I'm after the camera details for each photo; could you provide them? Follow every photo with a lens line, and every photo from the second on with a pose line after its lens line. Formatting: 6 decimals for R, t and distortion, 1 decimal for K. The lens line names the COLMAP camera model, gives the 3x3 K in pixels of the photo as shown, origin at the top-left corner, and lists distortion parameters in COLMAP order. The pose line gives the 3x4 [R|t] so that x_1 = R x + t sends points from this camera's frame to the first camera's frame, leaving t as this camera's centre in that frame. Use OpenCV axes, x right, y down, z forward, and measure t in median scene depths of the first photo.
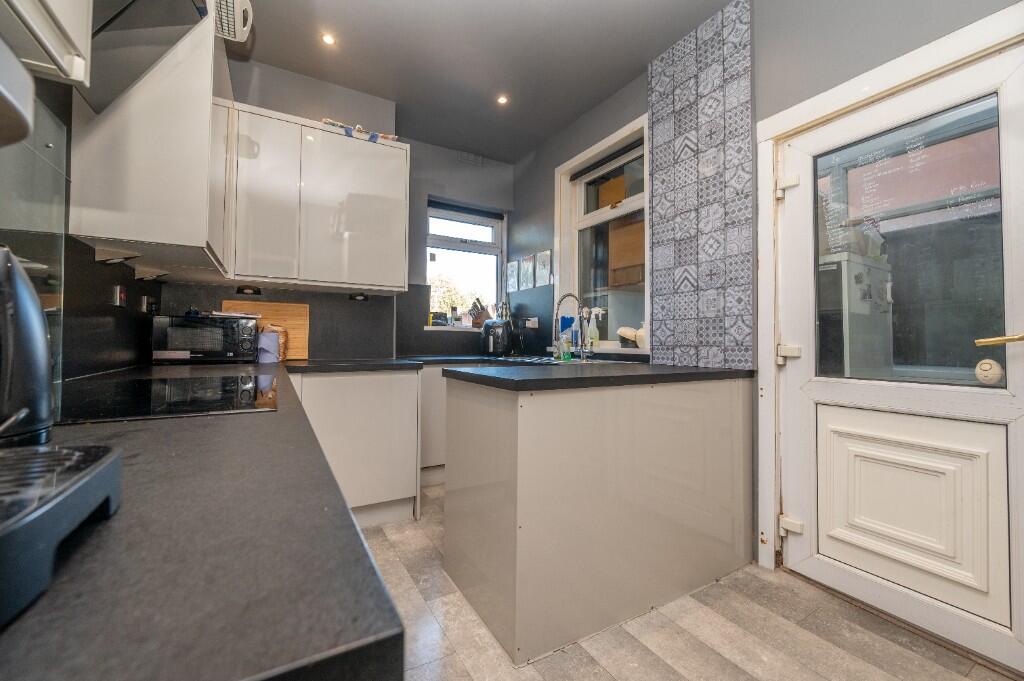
lens RADIAL K [[413.5, 0, 509.5], [0, 413.5, 333.0], [0, 0, 1]] dist [-0.000624, -0.000153]
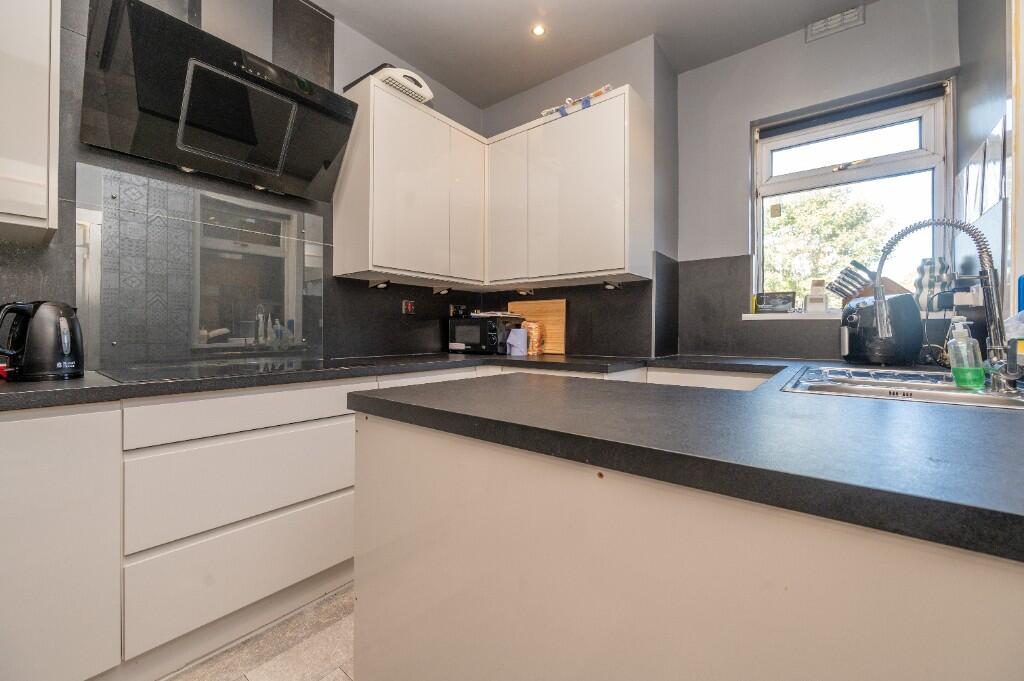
lens RADIAL K [[413.5, 0, 509.5], [0, 413.5, 333.0], [0, 0, 1]] dist [-0.000624, -0.000153]
pose [[0.366996, -0.003143, -0.930217, 0.361706], [0.021335, 0.999760, 0.005039, 0.003745], [0.929978, -0.021696, 0.366975, 0.449587]]
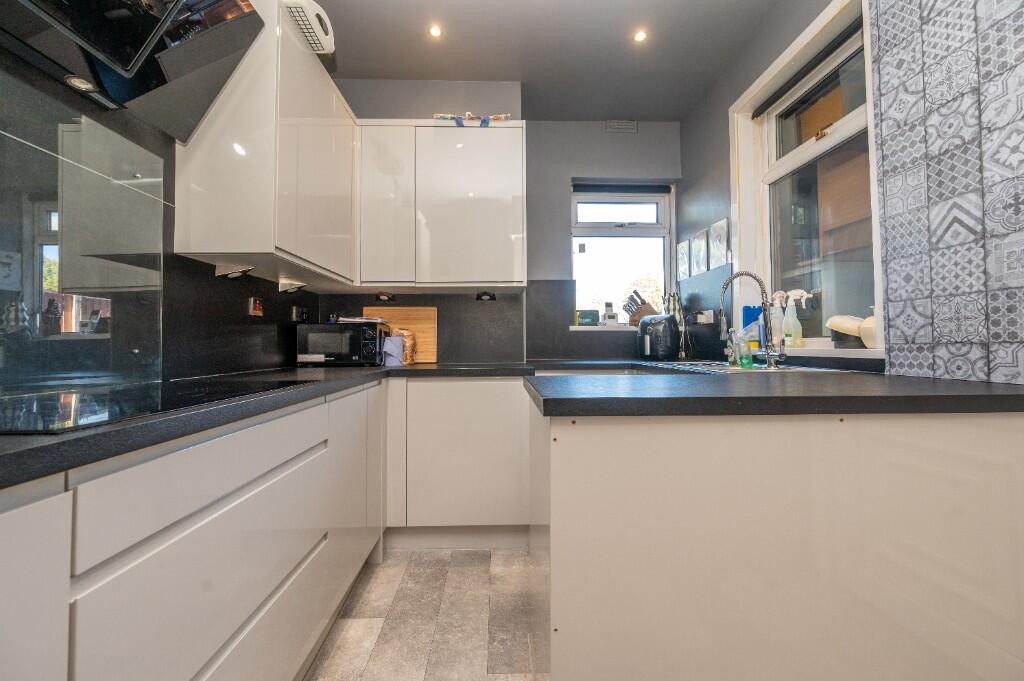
lens RADIAL K [[418.6, 0, 511.3], [0, 418.6, 332.2], [0, 0, 1]] dist [-0.000979, -0.000354]
pose [[0.880352, -0.027427, -0.473527, 0.129744], [0.022997, 0.999621, -0.015144, 0.008725], [0.473762, 0.002442, 0.880649, 0.181017]]
